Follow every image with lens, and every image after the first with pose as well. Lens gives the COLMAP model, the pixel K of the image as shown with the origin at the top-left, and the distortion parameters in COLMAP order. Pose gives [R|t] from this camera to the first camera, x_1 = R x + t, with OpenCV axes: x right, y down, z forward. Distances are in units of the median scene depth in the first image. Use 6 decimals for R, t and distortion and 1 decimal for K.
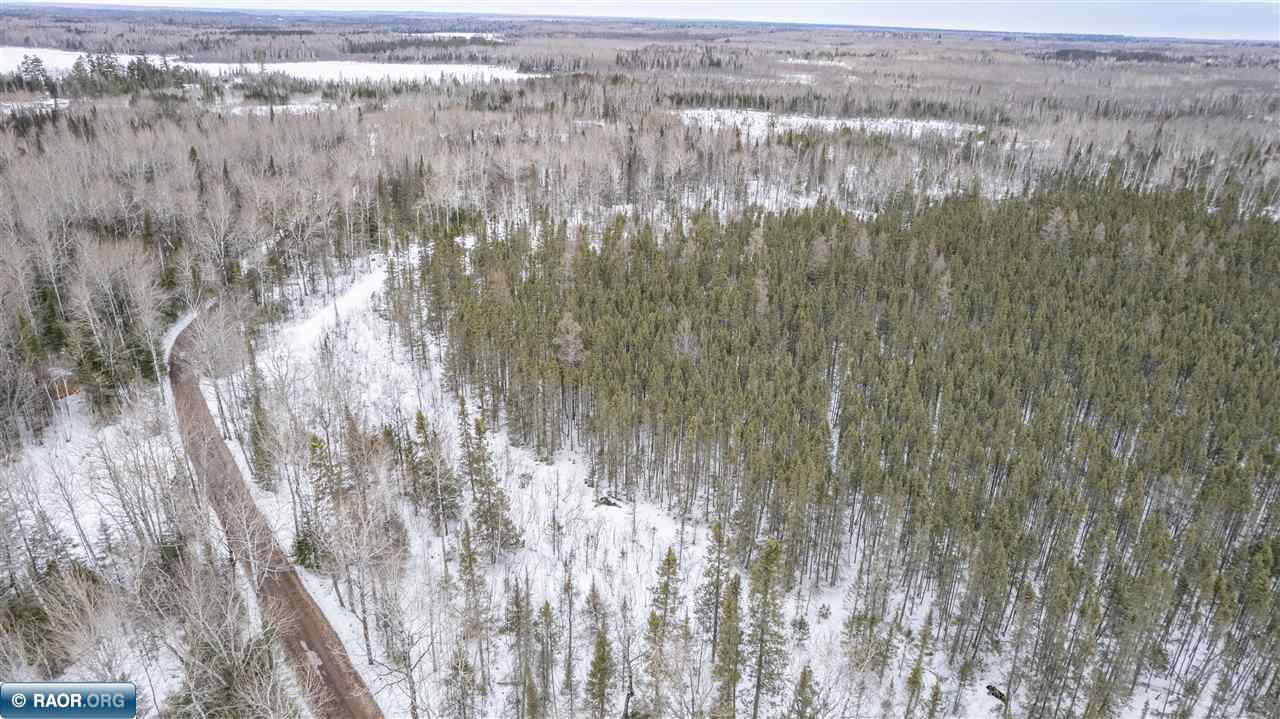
lens RADIAL K [[820.1, 0, 640.0], [0, 820.1, 359.5], [0, 0, 1]] dist [-0.075483, 0.069596]
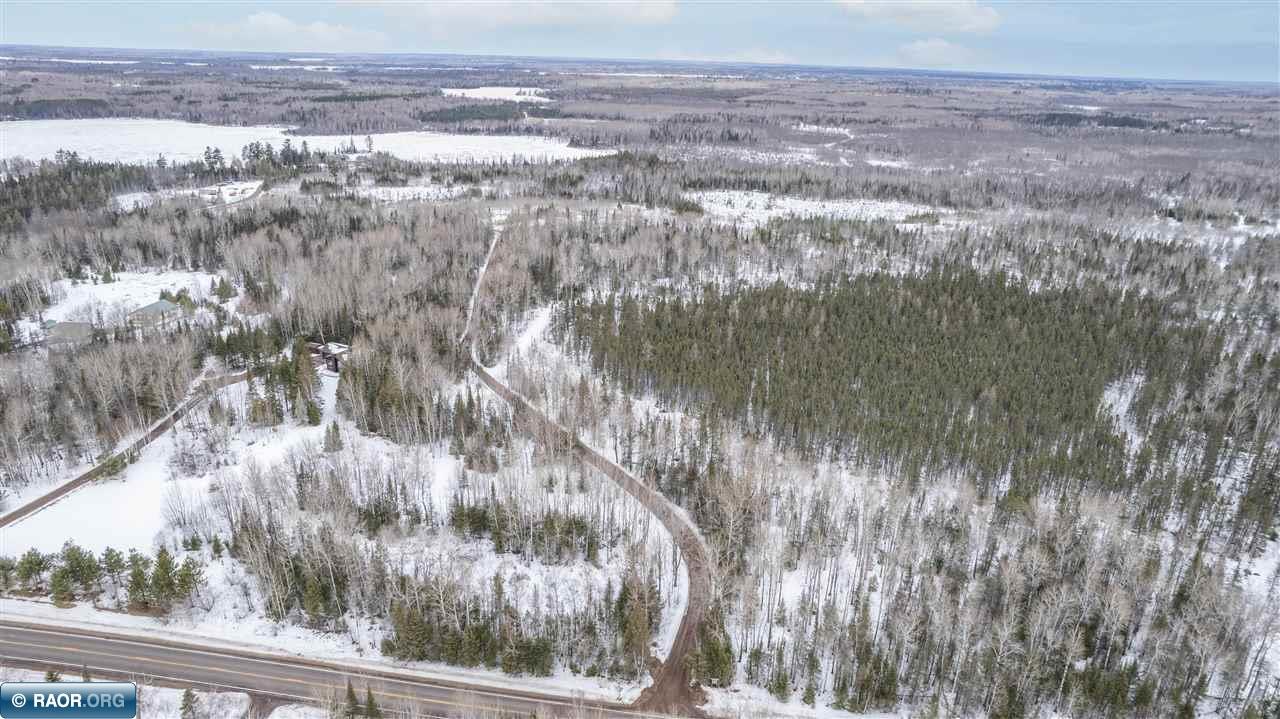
lens RADIAL K [[820.1, 0, 640.0], [0, 820.1, 359.5], [0, 0, 1]] dist [-0.075483, 0.069596]
pose [[0.999466, 0.011354, -0.030637, -0.006599], [-0.012660, 0.999004, -0.042779, 0.020867], [0.030120, 0.043144, 0.998615, -0.289342]]
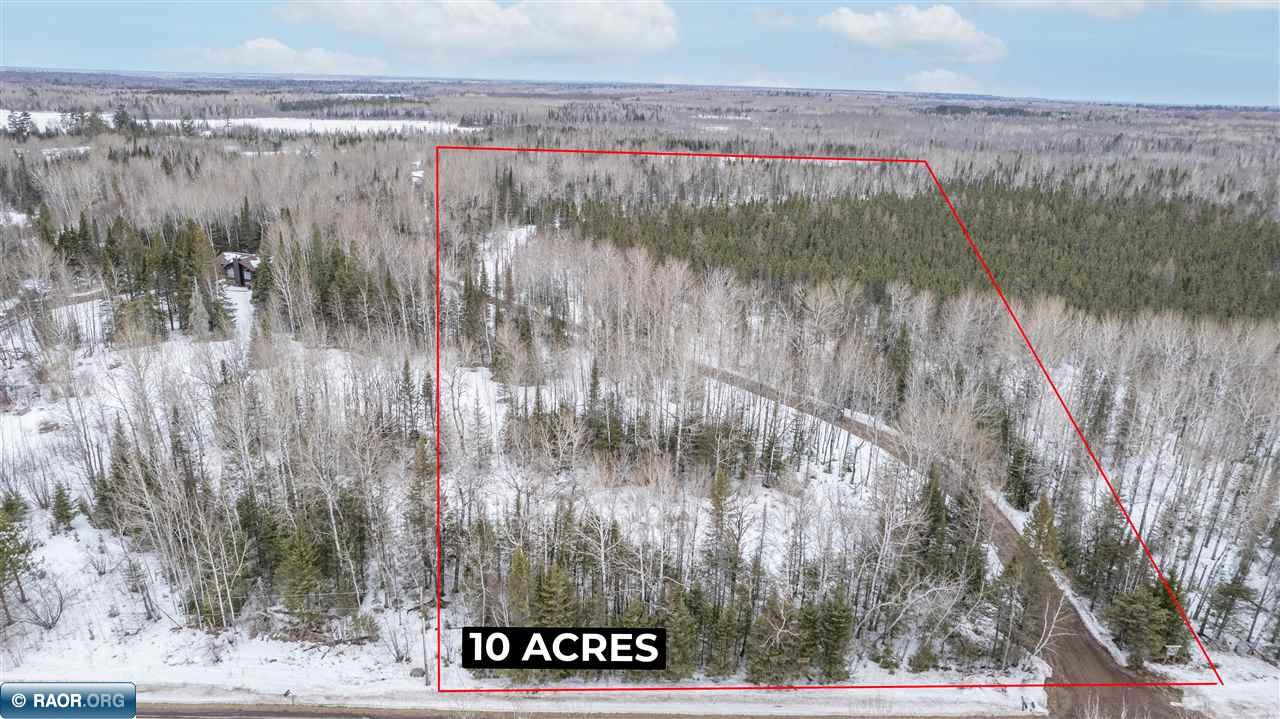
lens RADIAL K [[847.5, 0, 640.0], [0, 847.5, 359.5], [0, 0, 1]] dist [-0.076662, 0.071556]
pose [[0.992130, -0.038141, 0.119264, -0.087229], [0.047302, 0.996065, -0.074950, 0.071098], [-0.115936, 0.080001, 0.990030, -0.152137]]
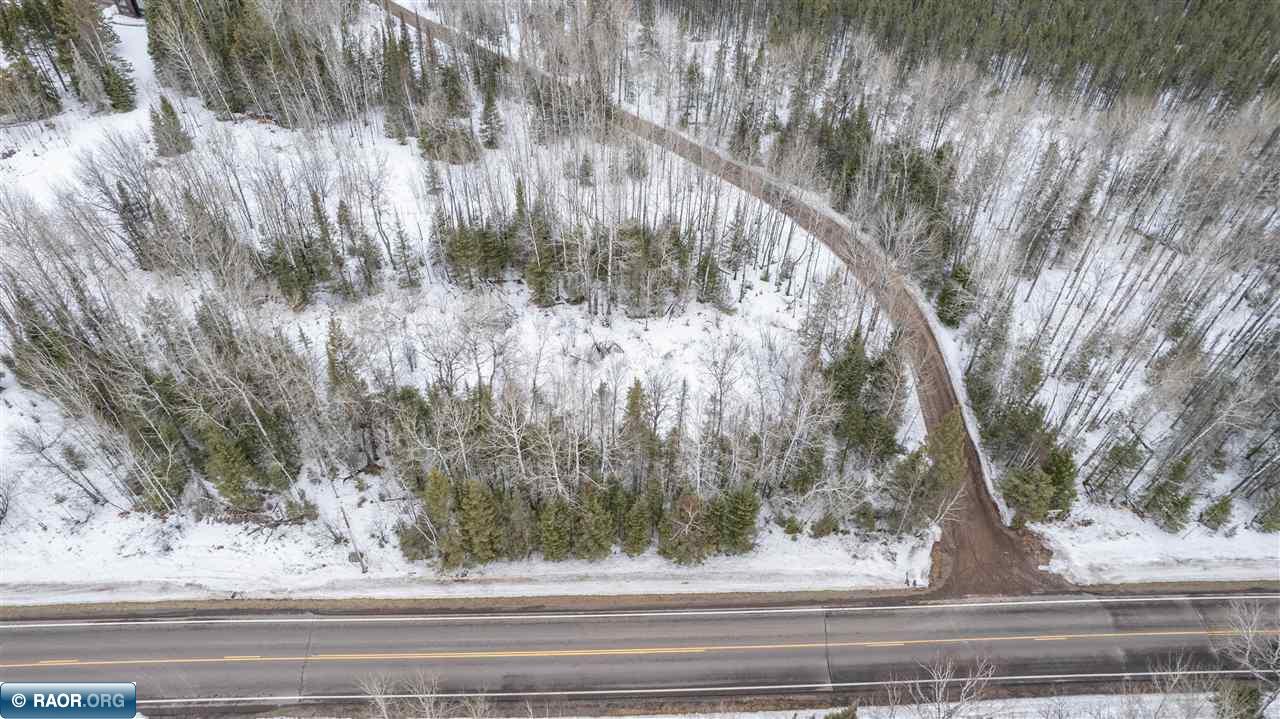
lens RADIAL K [[820.1, 0, 640.0], [0, 820.1, 359.5], [0, 0, 1]] dist [-0.075483, 0.069596]
pose [[0.988209, -0.106230, 0.110261, -0.072437], [0.060943, 0.933552, 0.353222, 0.033022], [-0.140457, -0.342338, 0.929019, -0.137978]]
